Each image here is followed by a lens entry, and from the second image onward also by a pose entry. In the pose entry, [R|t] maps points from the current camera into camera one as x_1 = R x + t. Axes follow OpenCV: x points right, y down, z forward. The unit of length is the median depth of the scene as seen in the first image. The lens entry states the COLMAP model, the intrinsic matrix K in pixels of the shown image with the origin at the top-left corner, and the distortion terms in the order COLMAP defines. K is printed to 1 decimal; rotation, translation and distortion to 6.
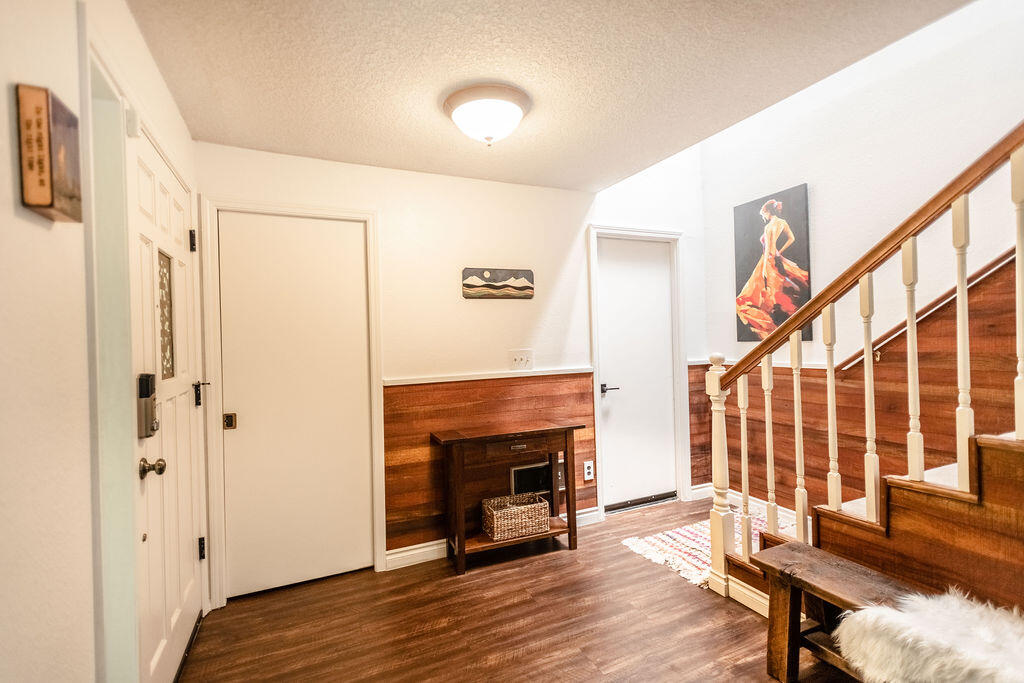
lens RADIAL K [[490.0, 0, 506.8], [0, 490.0, 346.1], [0, 0, 1]] dist [-0.006074, -0.001740]
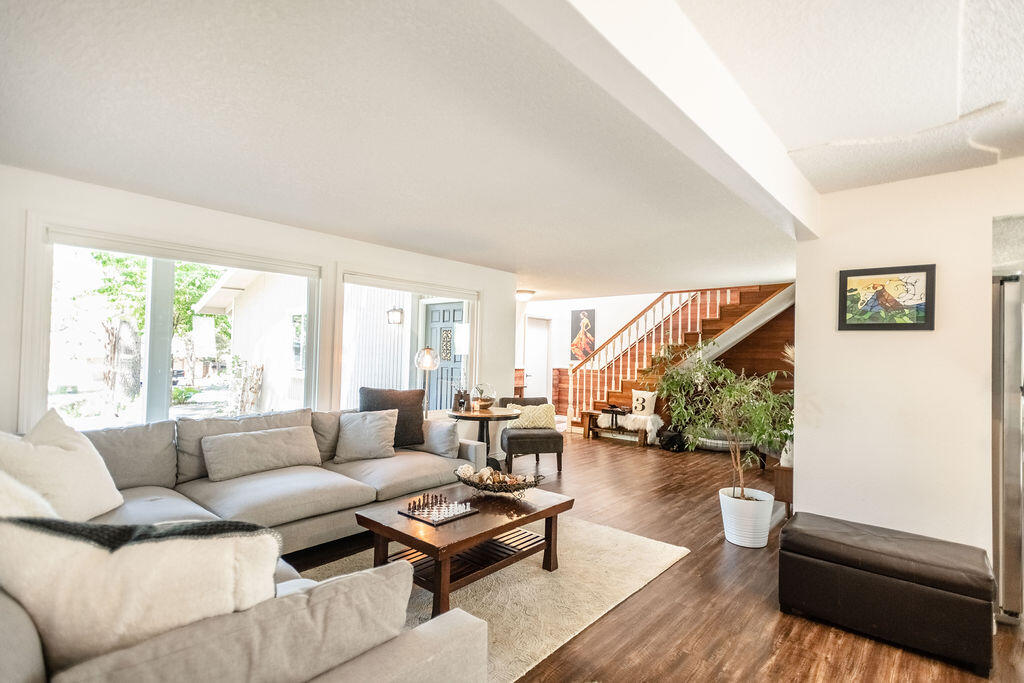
lens RADIAL K [[490.0, 0, 514.0], [0, 490.0, 343.2], [0, 0, 1]] dist [-0.006074, -0.001740]
pose [[0.920308, 0.054385, 0.387396, -1.088266], [-0.040302, 0.998201, -0.044391, 0.036961], [-0.389114, 0.025241, 0.920844, -1.716449]]
